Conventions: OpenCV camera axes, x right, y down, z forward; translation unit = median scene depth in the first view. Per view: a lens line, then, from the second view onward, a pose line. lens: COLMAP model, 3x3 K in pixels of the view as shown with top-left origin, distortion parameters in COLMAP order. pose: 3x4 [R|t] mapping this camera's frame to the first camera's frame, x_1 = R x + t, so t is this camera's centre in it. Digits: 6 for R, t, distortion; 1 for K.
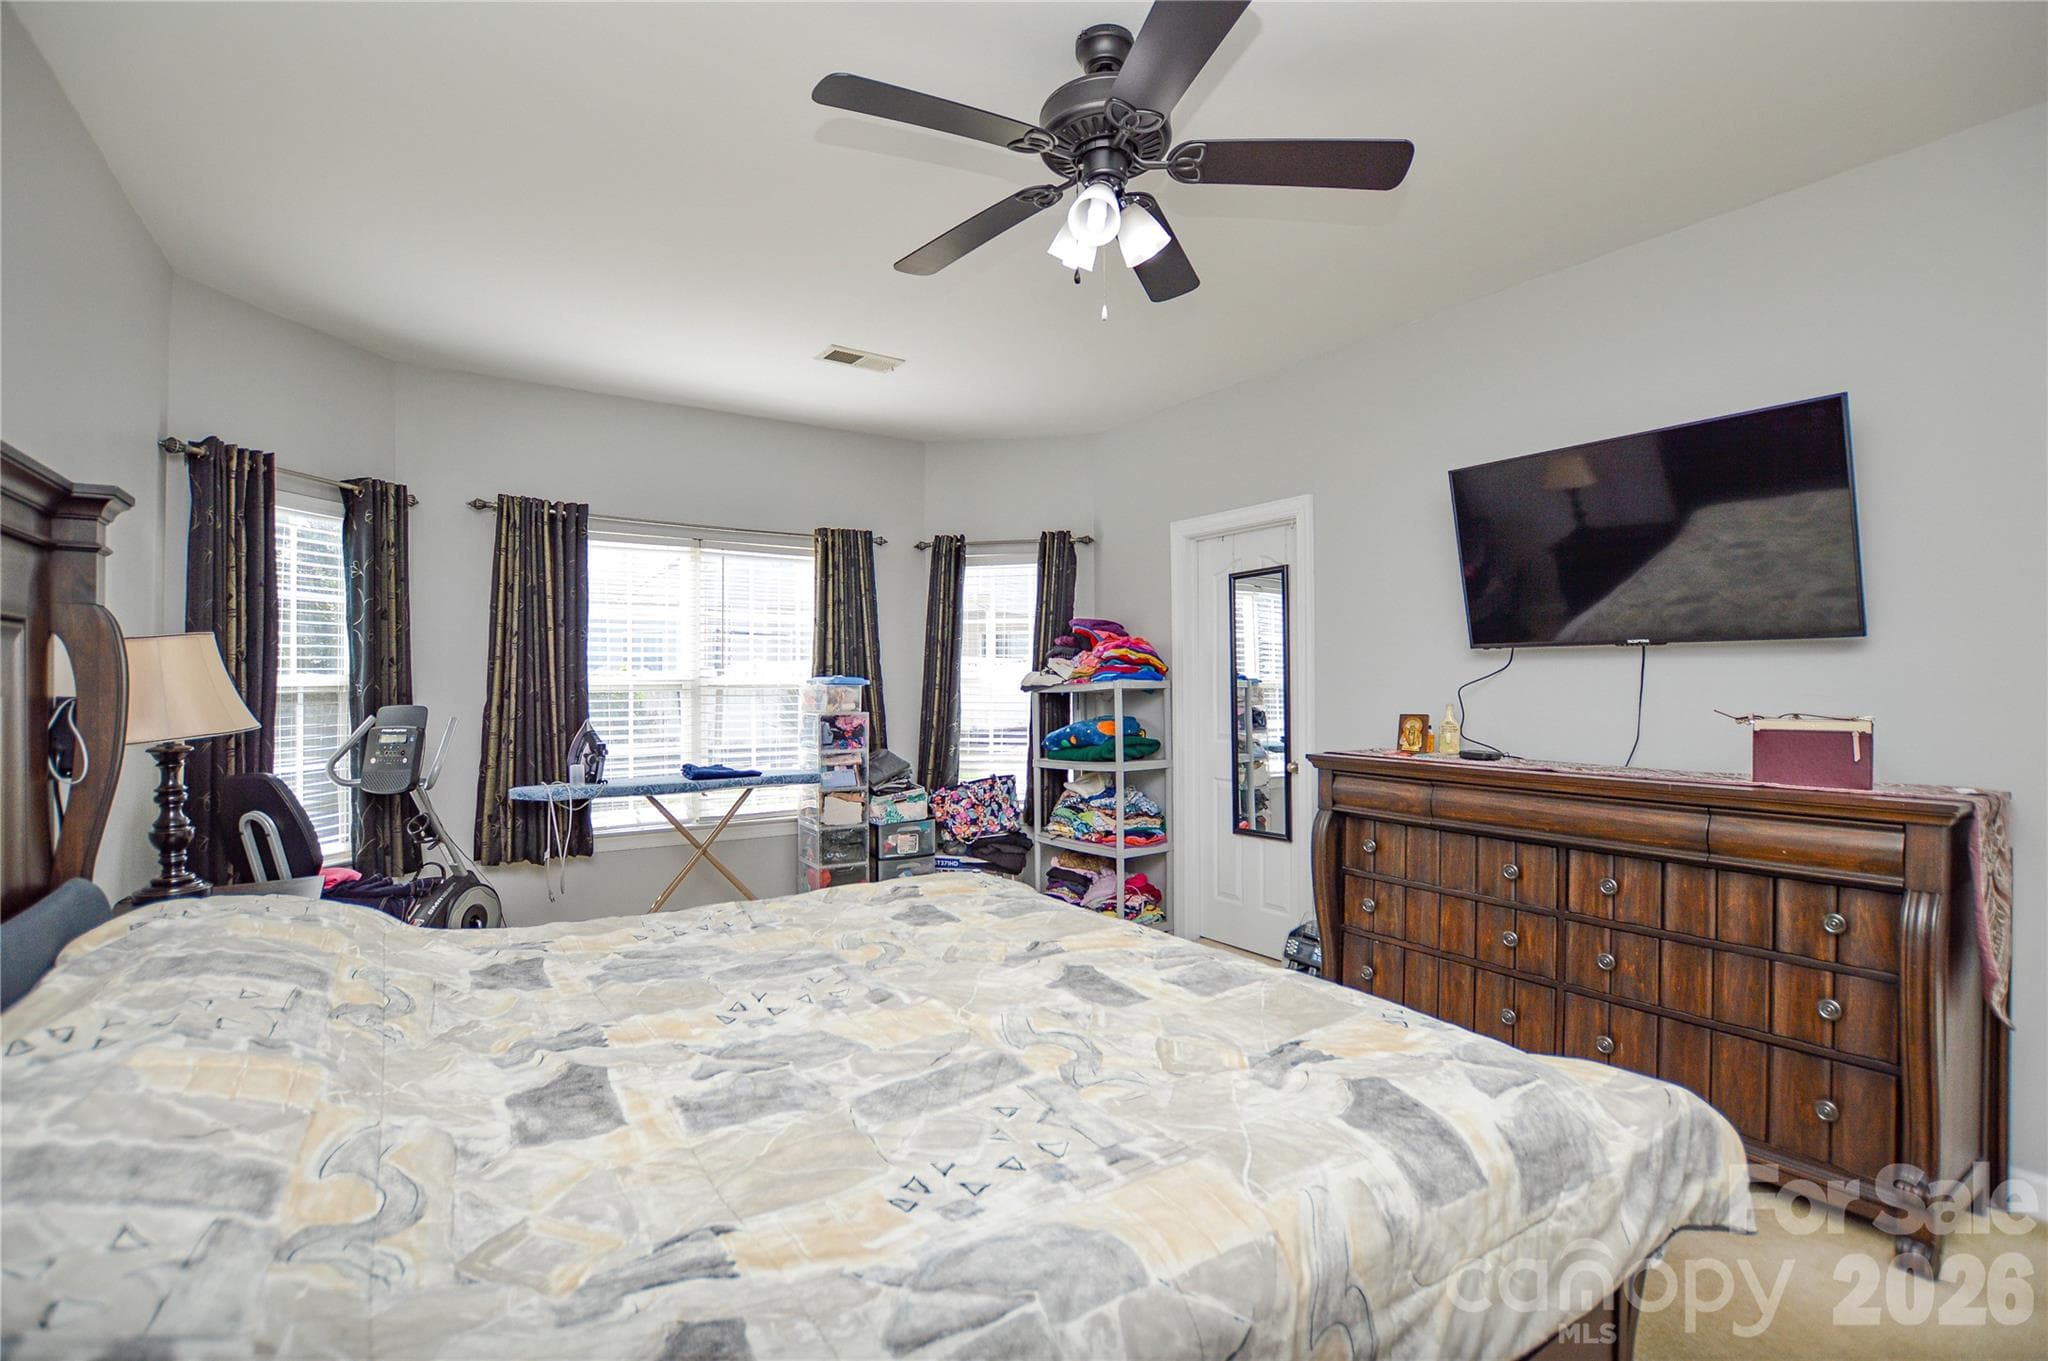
lens RADIAL K [[927.8, 0, 1035.6], [0, 927.8, 676.1], [0, 0, 1]] dist [-0.009917, 0.000410]
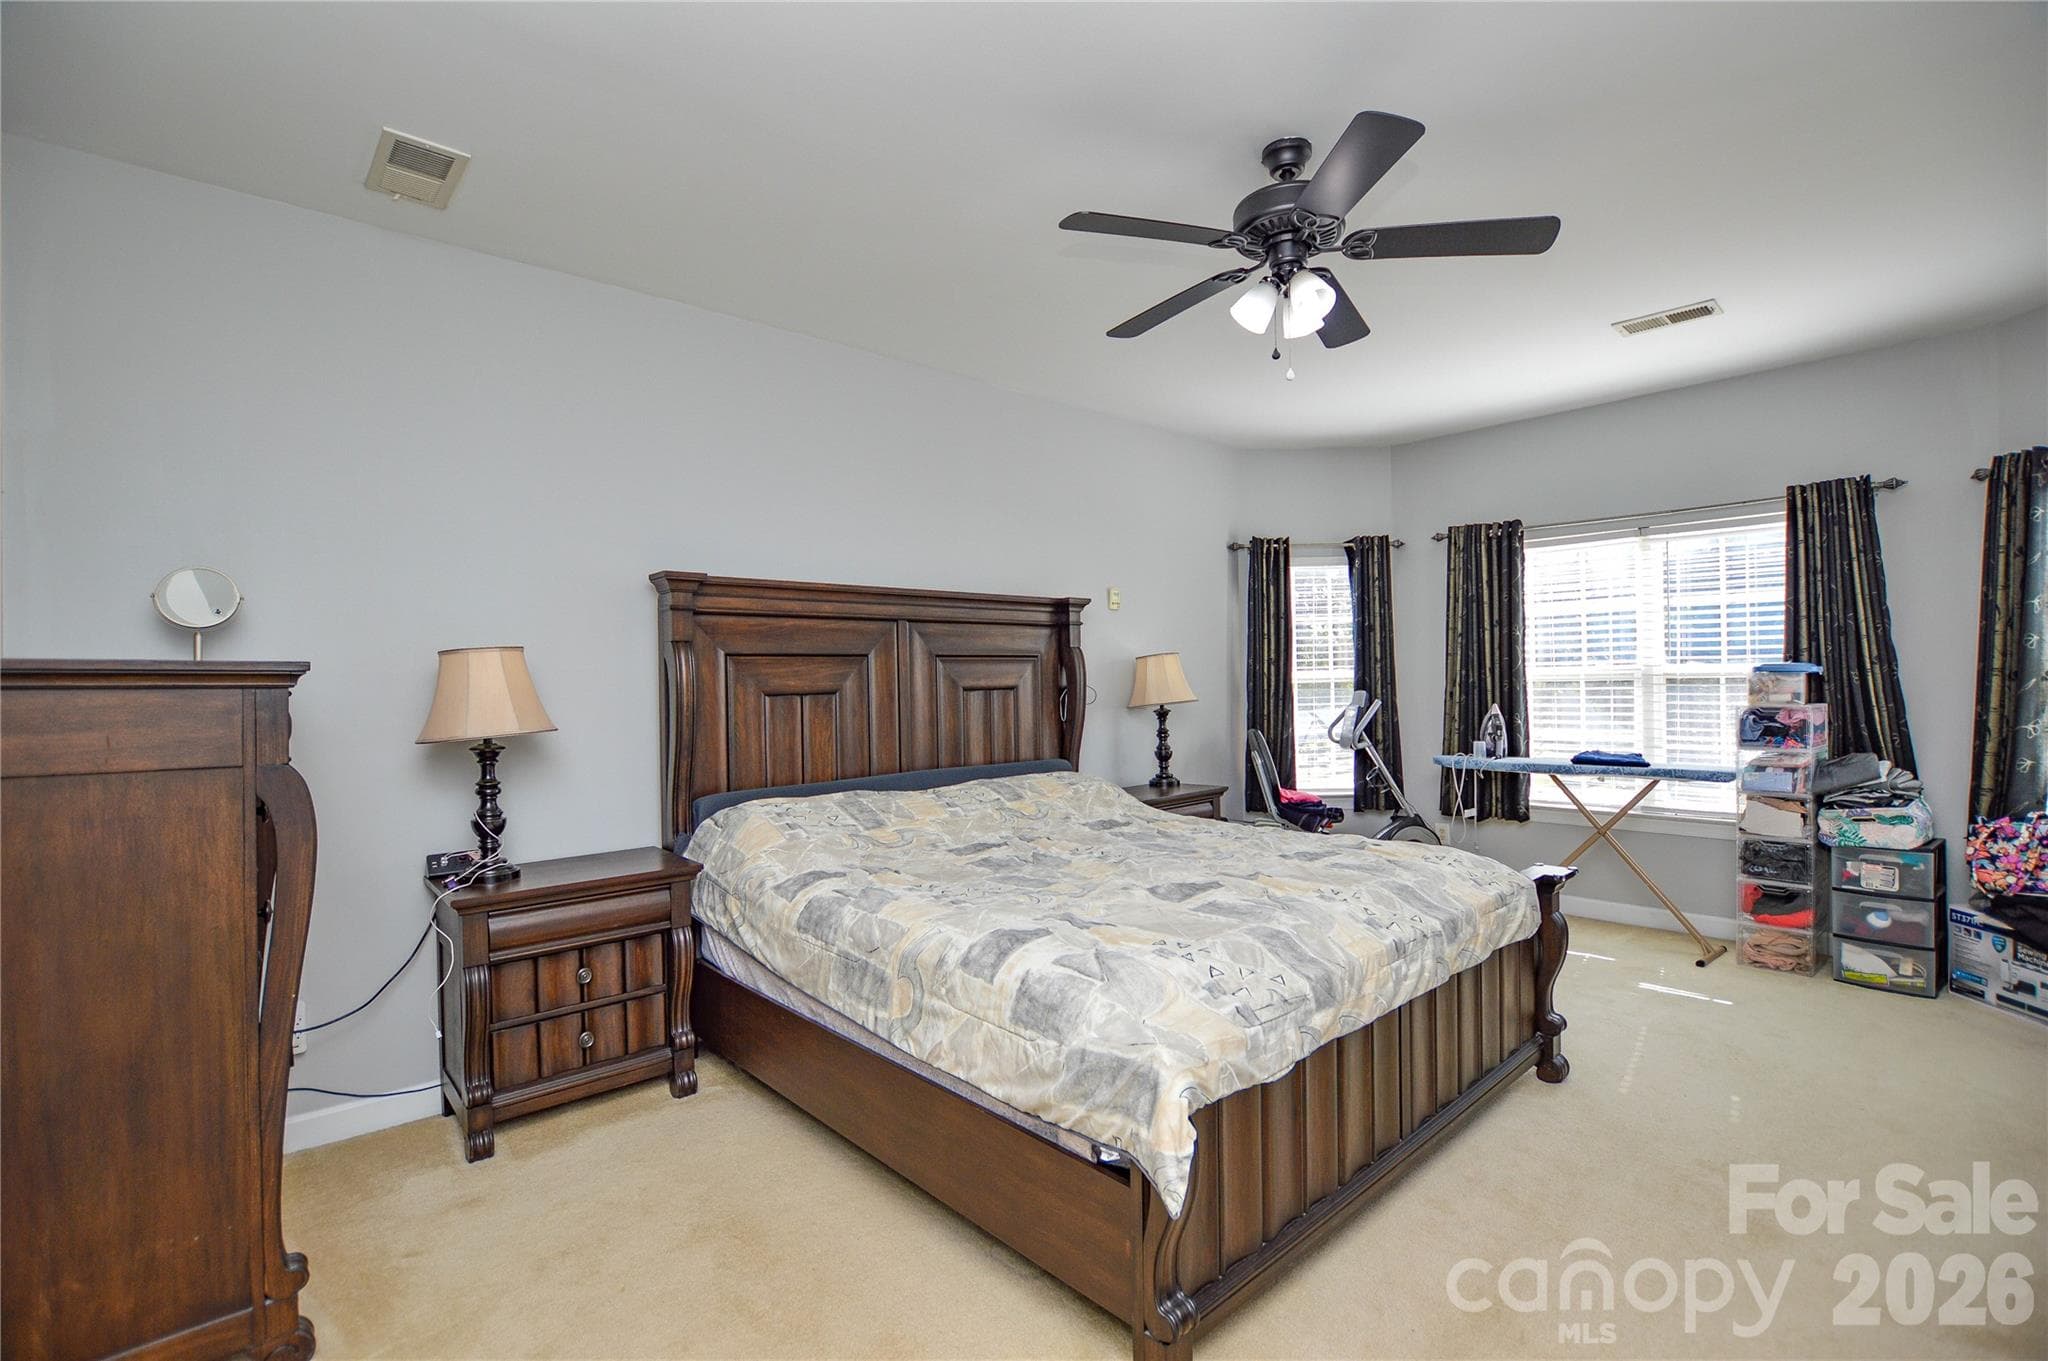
lens RADIAL K [[927.8, 0, 1035.6], [0, 927.8, 676.1], [0, 0, 1]] dist [-0.009917, 0.000410]
pose [[0.173094, -0.000912, -0.984905, 0.547499], [0.024174, 0.999702, 0.003323, -0.007262], [0.984609, -0.024384, 0.173065, 0.196008]]
